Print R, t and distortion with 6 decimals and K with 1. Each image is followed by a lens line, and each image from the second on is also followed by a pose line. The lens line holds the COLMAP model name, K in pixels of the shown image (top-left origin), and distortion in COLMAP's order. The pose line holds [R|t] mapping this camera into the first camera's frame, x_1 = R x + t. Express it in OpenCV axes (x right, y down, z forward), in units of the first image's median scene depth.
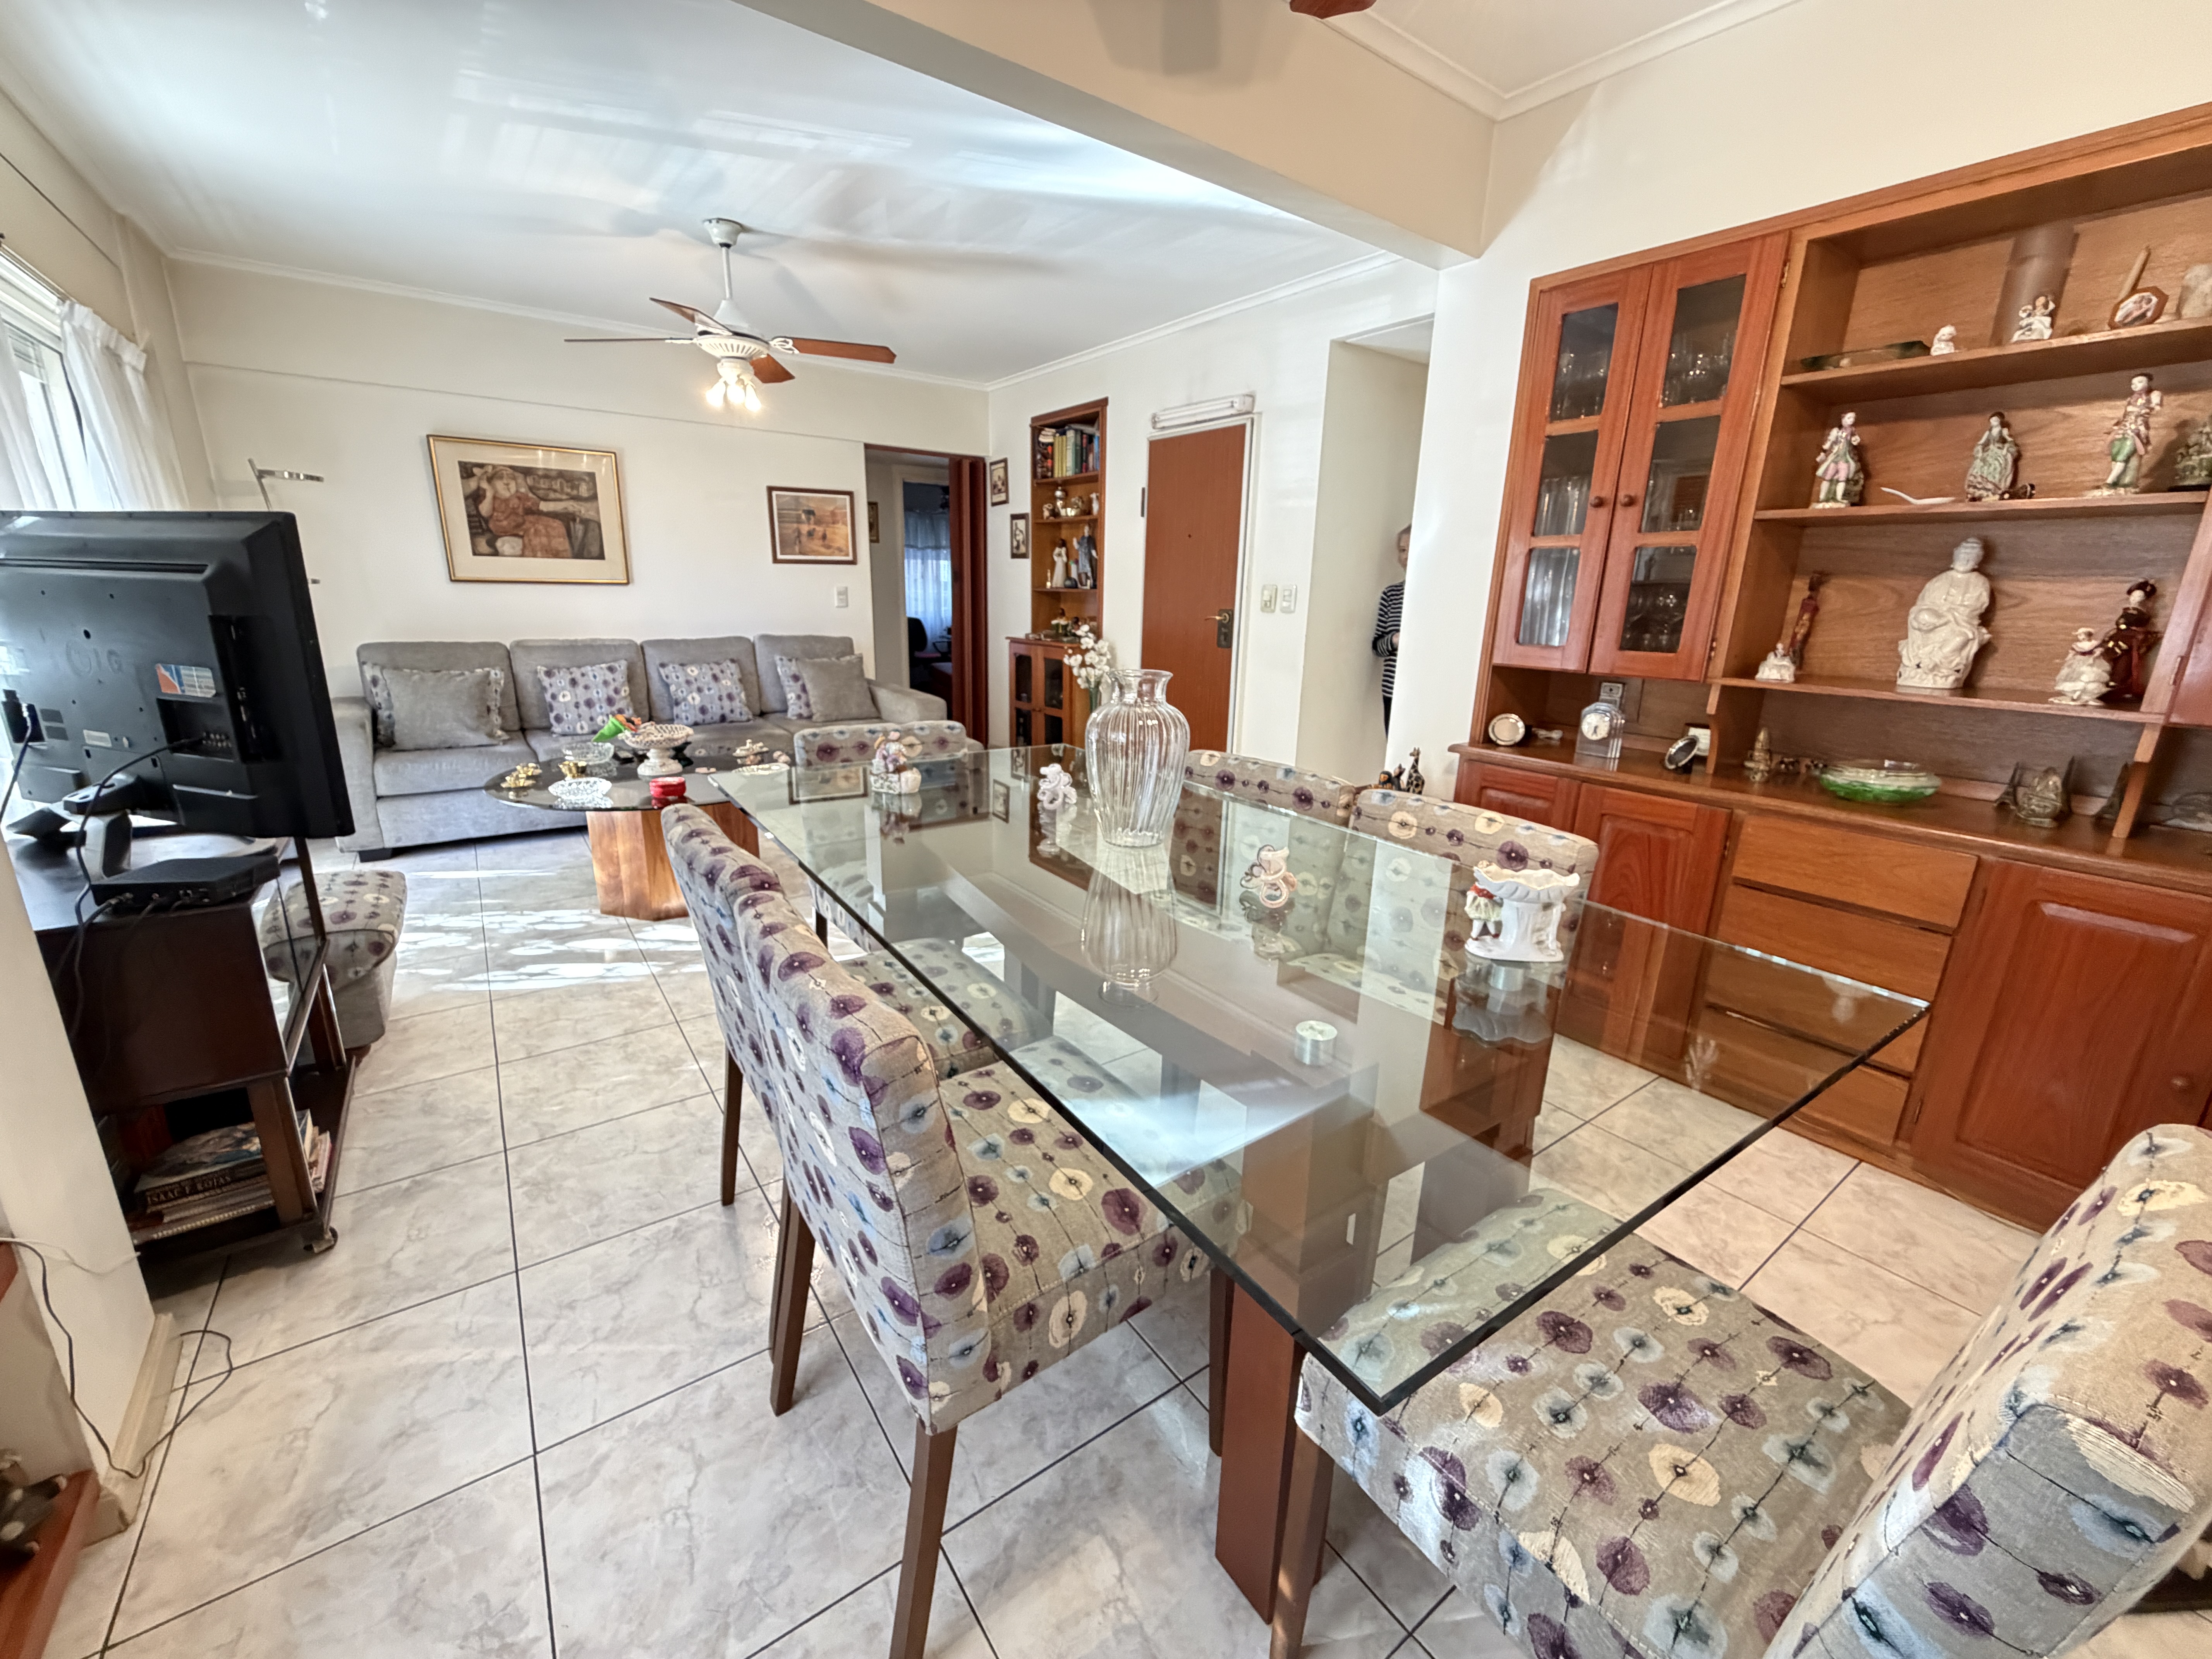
lens RADIAL K [[883.8, 0, 1098.9], [0, 883.8, 827.7], [0, 0, 1]] dist [0.000075, -0.000339]
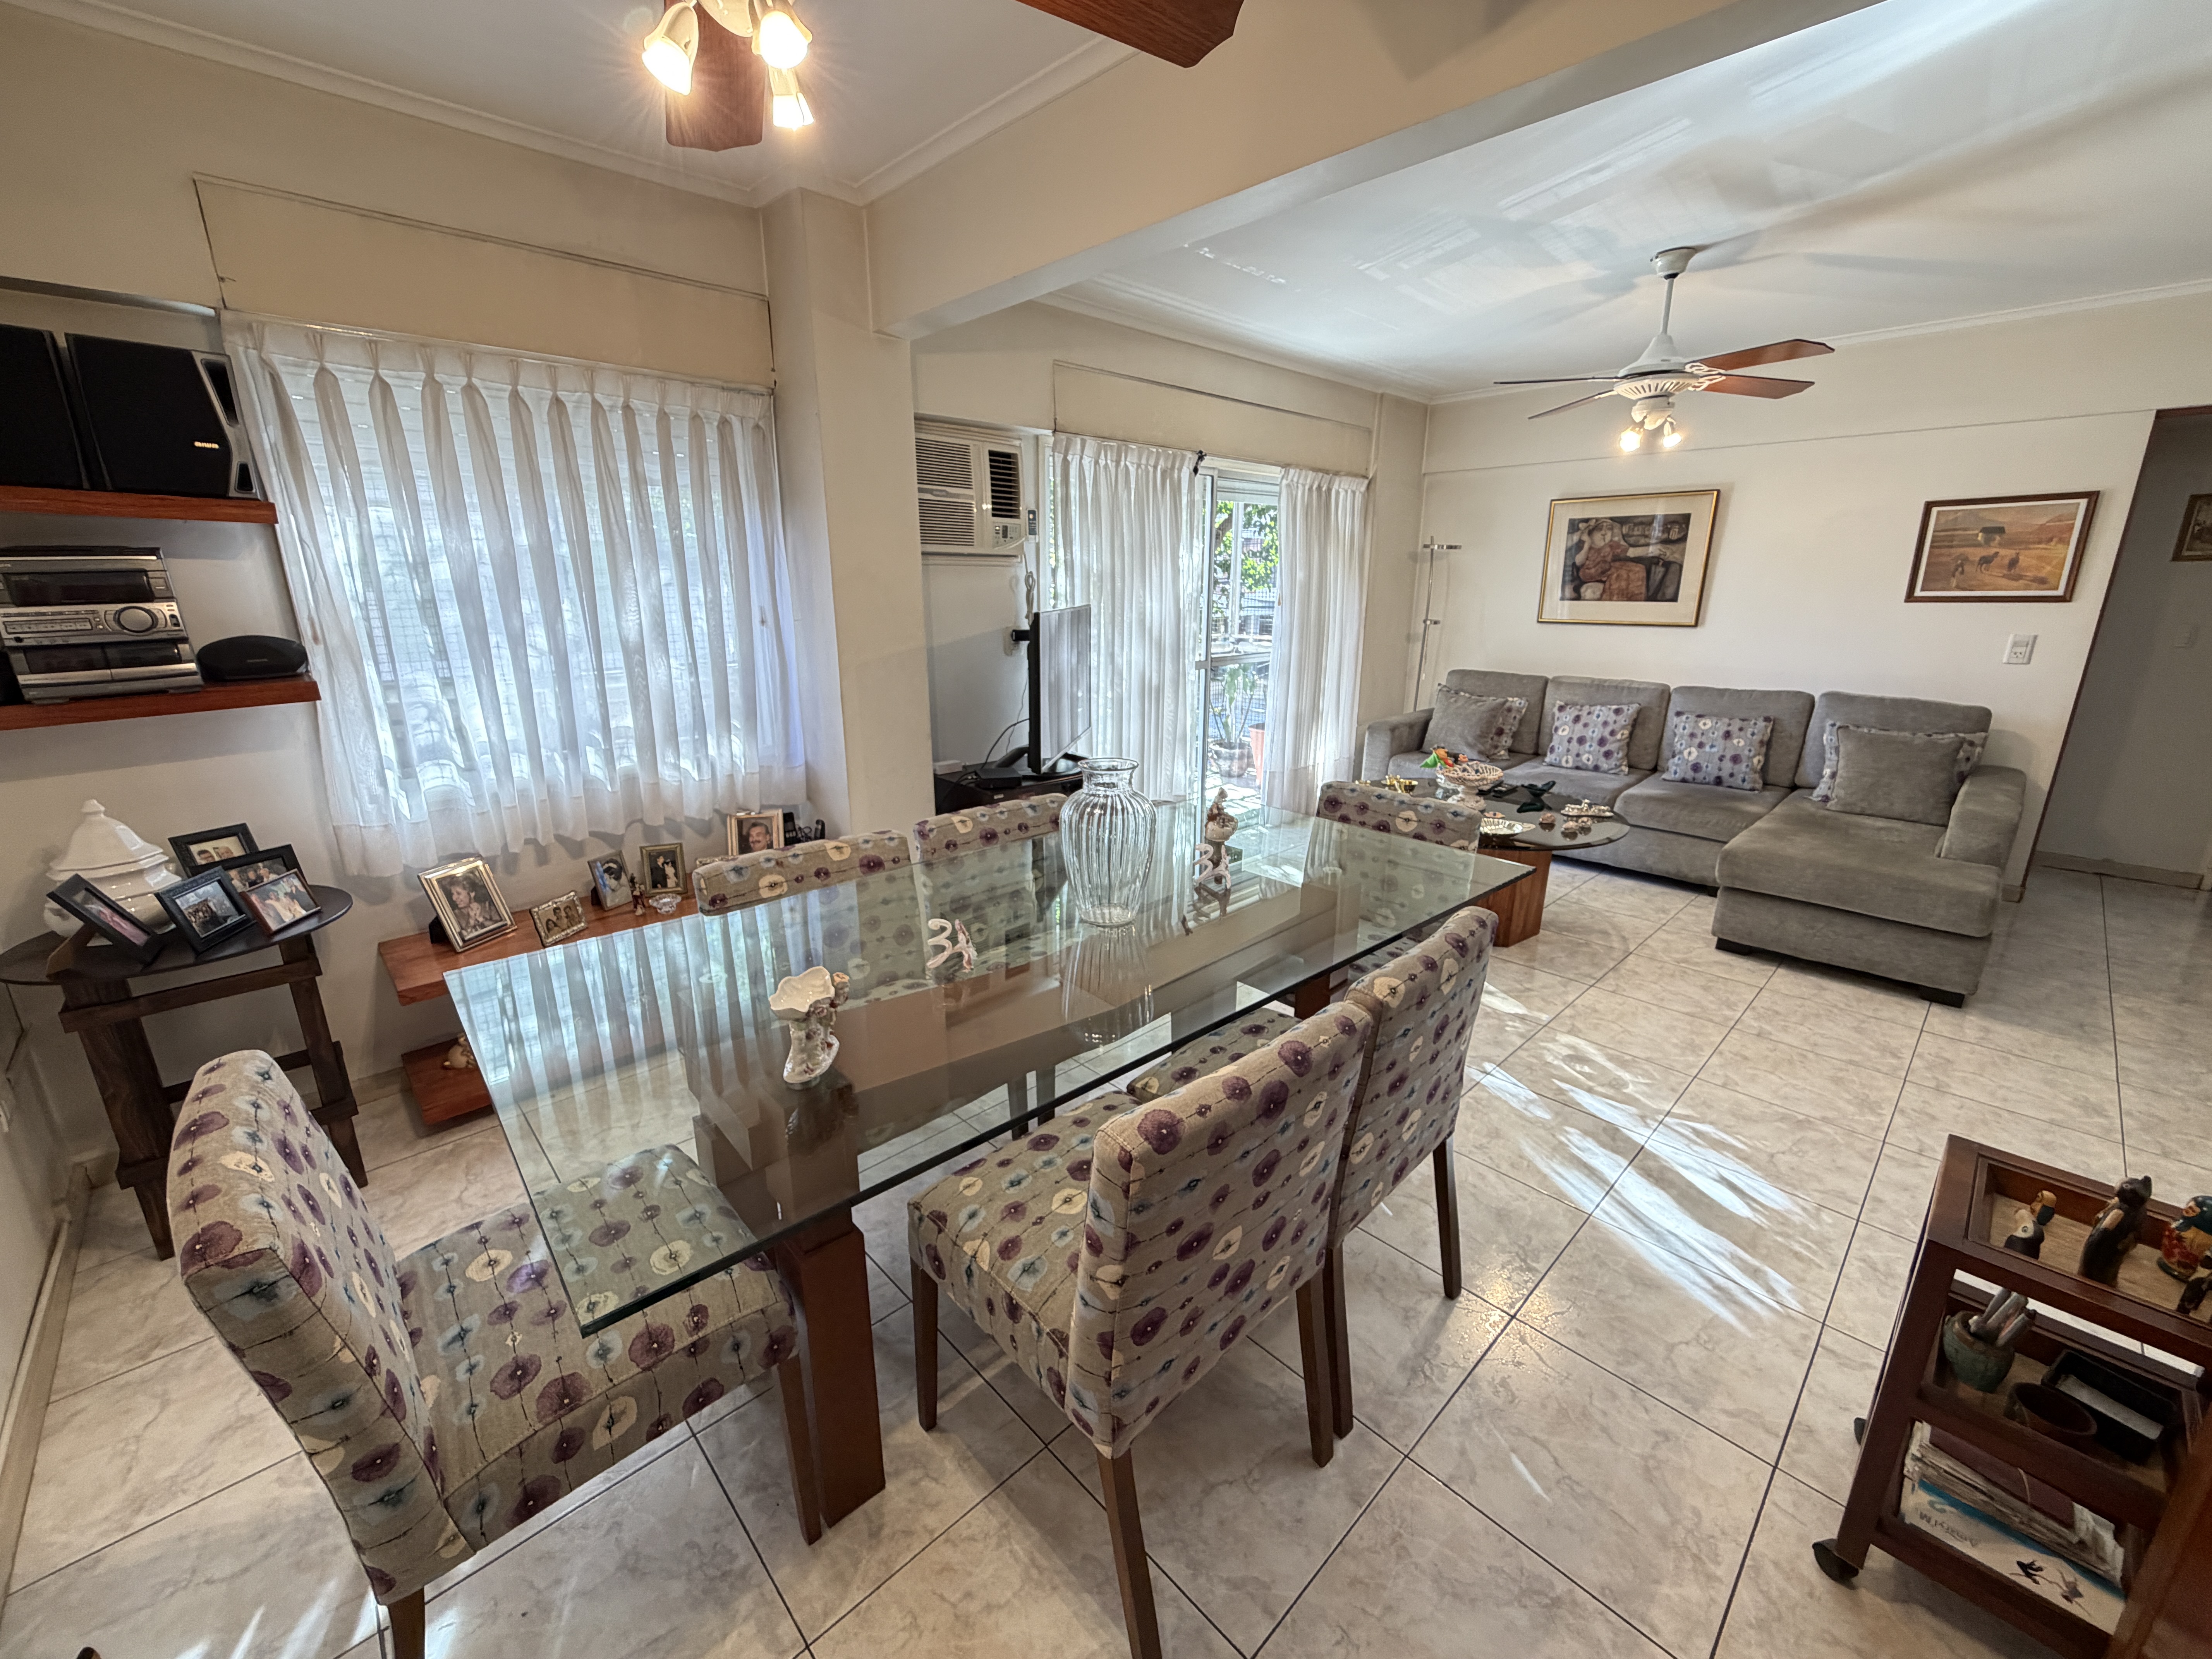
lens RADIAL K [[883.8, 0, 1098.9], [0, 883.8, 827.7], [0, 0, 1]] dist [0.000075, -0.000339]
pose [[0.138779, 0.243466, -0.959930, 0.374284], [-0.256922, 0.944973, 0.202528, -0.108116], [0.956416, 0.218521, 0.193694, 0.272567]]
